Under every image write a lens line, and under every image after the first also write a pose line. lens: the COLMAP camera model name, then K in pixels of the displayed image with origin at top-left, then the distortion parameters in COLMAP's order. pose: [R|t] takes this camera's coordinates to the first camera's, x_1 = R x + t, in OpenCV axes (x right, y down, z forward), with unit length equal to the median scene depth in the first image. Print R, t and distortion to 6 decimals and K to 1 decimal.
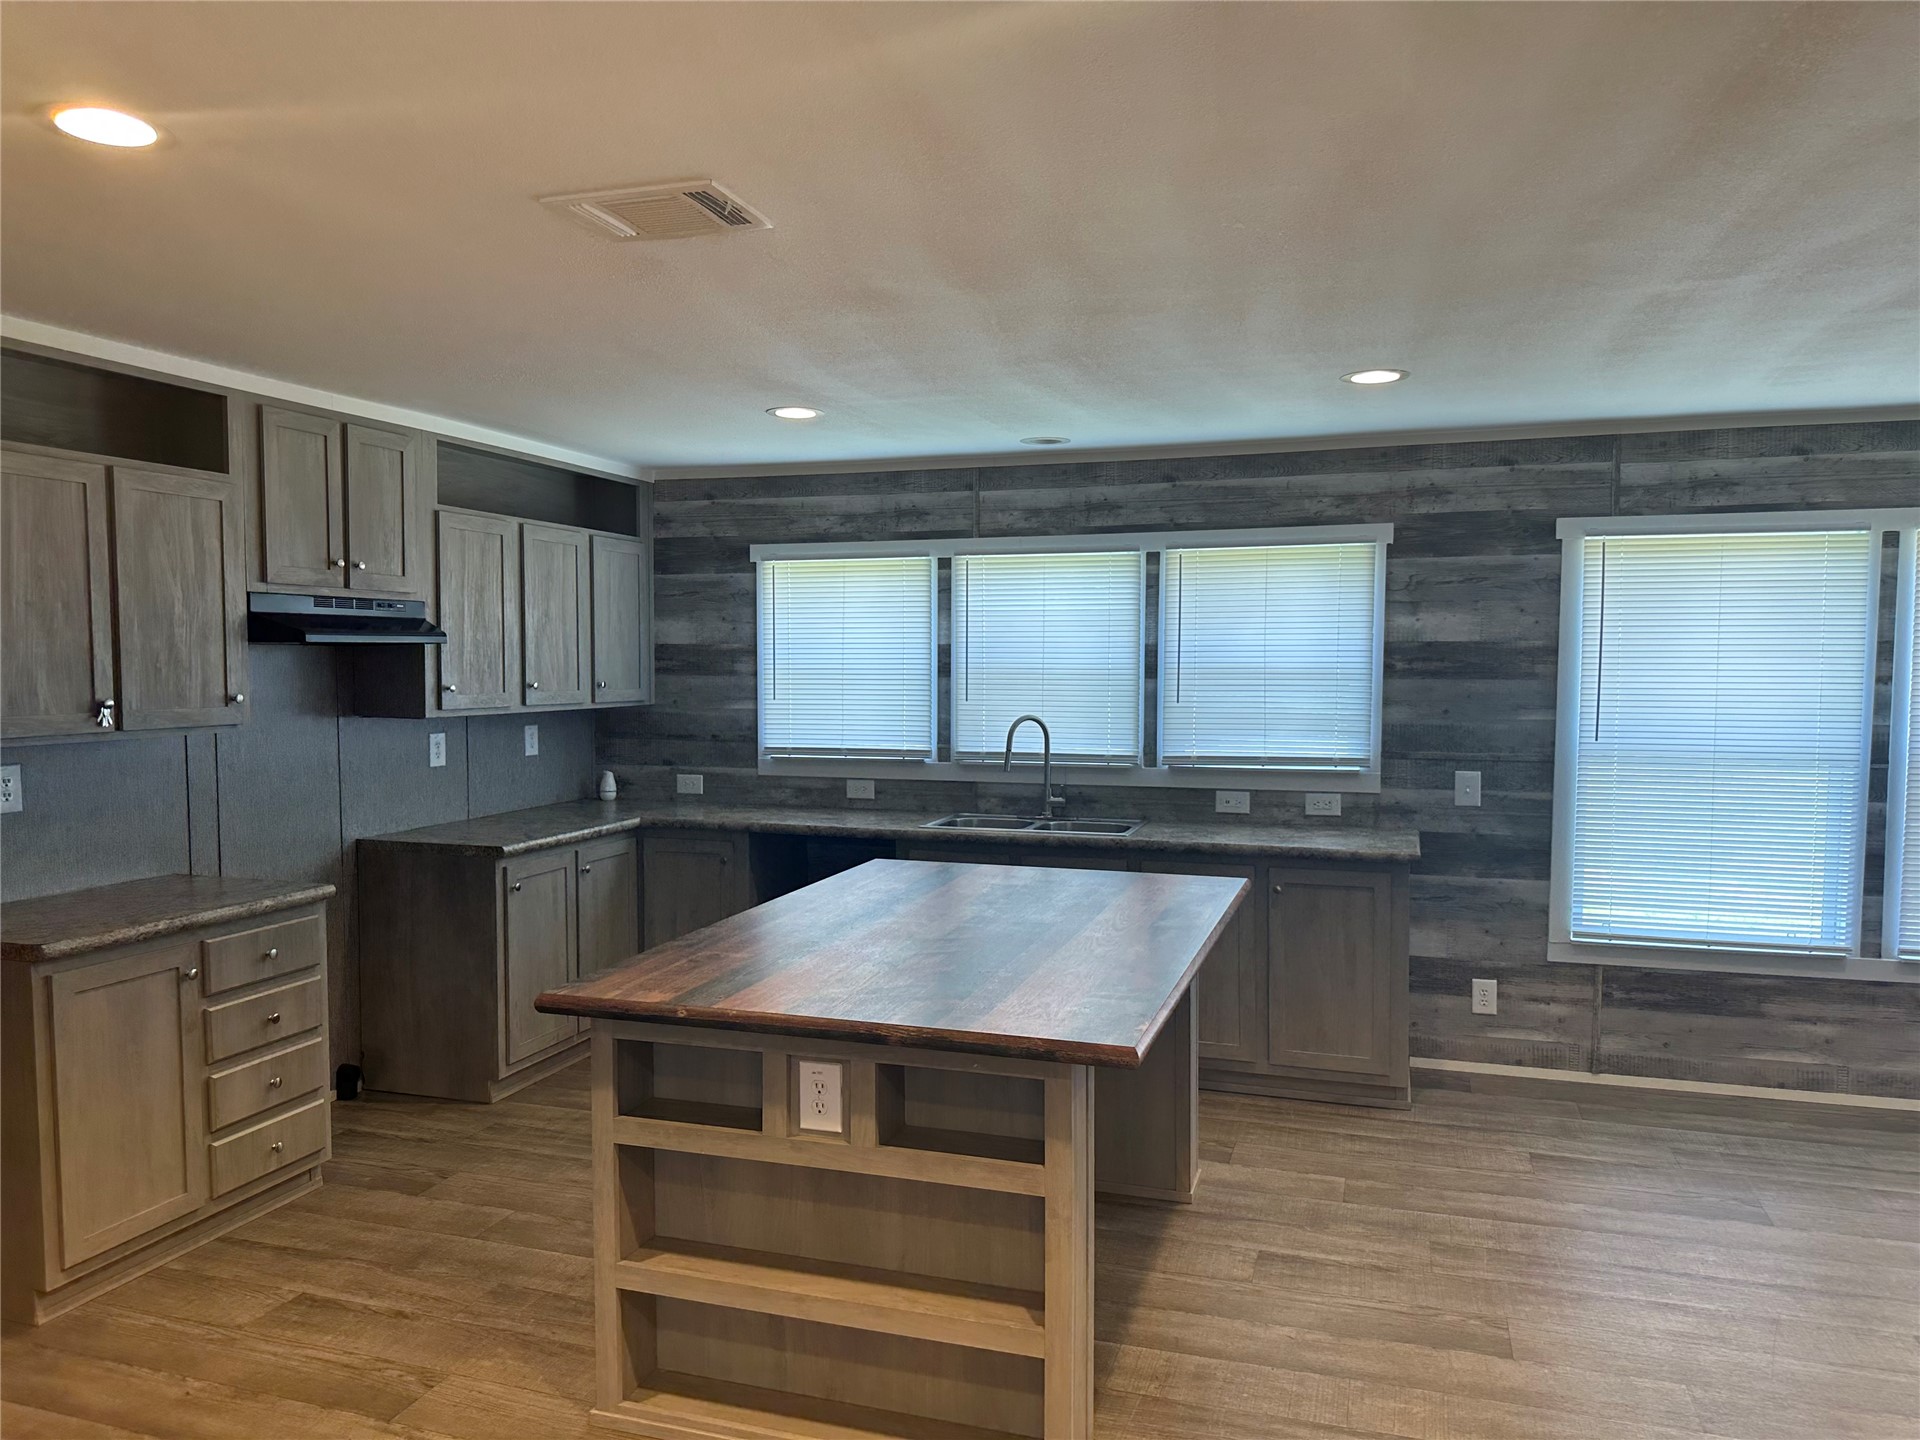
lens RADIAL K [[1331.2, 0, 942.7], [0, 1331.2, 738.0], [0, 0, 1]] dist [0.008723, -0.036464]
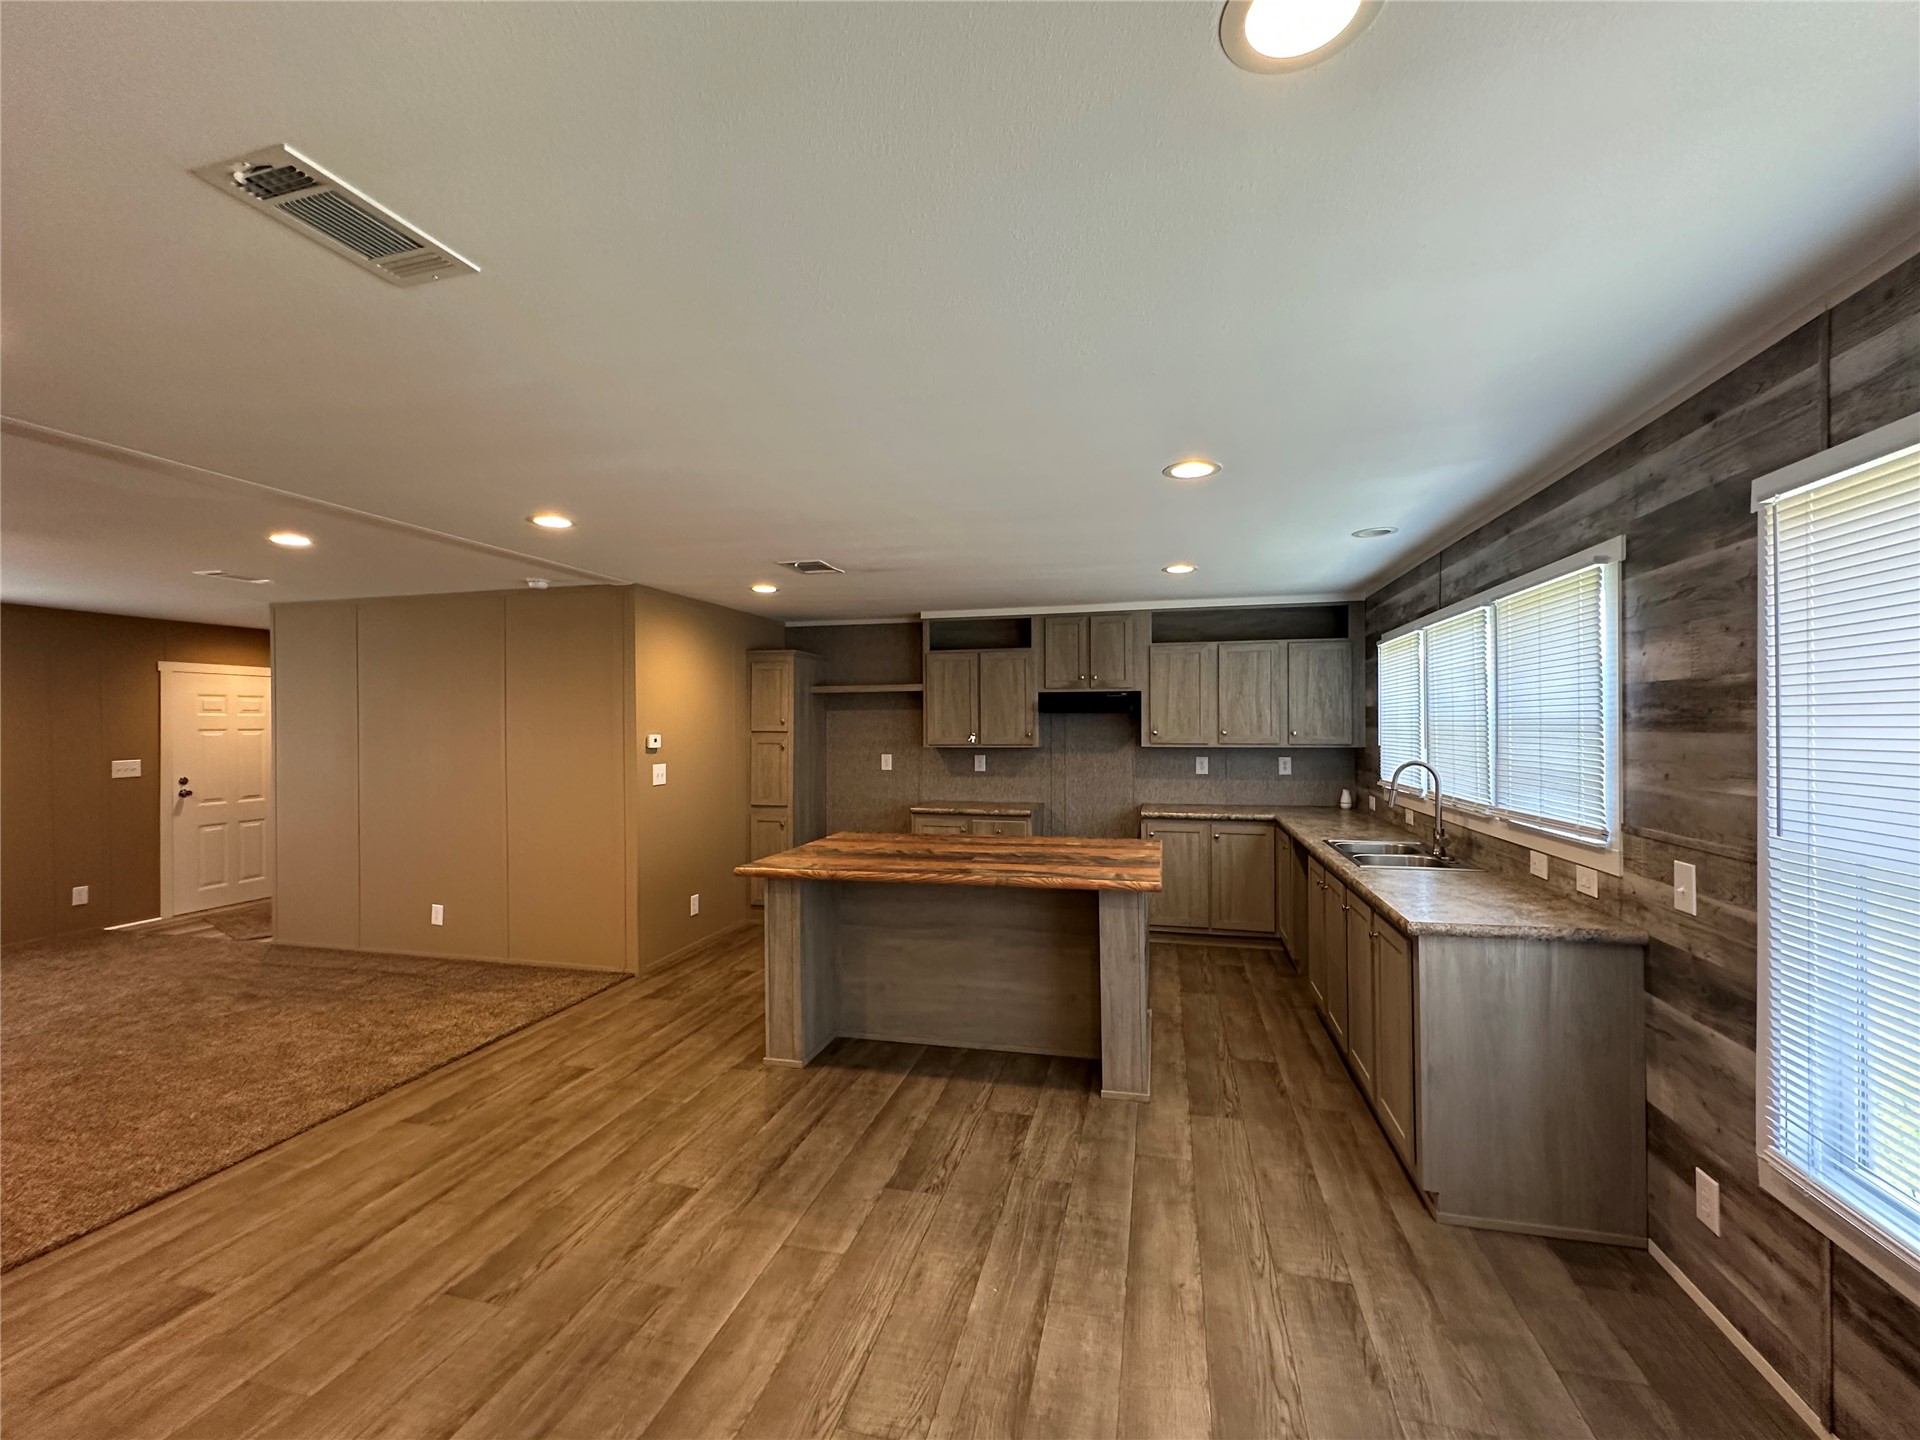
lens RADIAL K [[769.0, 0, 942.0], [0, 769.0, 721.0], [0, 0, 1]] dist [-0.003888, 0.001138]
pose [[0.097493, -0.006561, -0.995215, 0.763091], [-0.054058, 0.998467, -0.011878, -0.023961], [0.993767, 0.054957, 0.096989, 0.565559]]
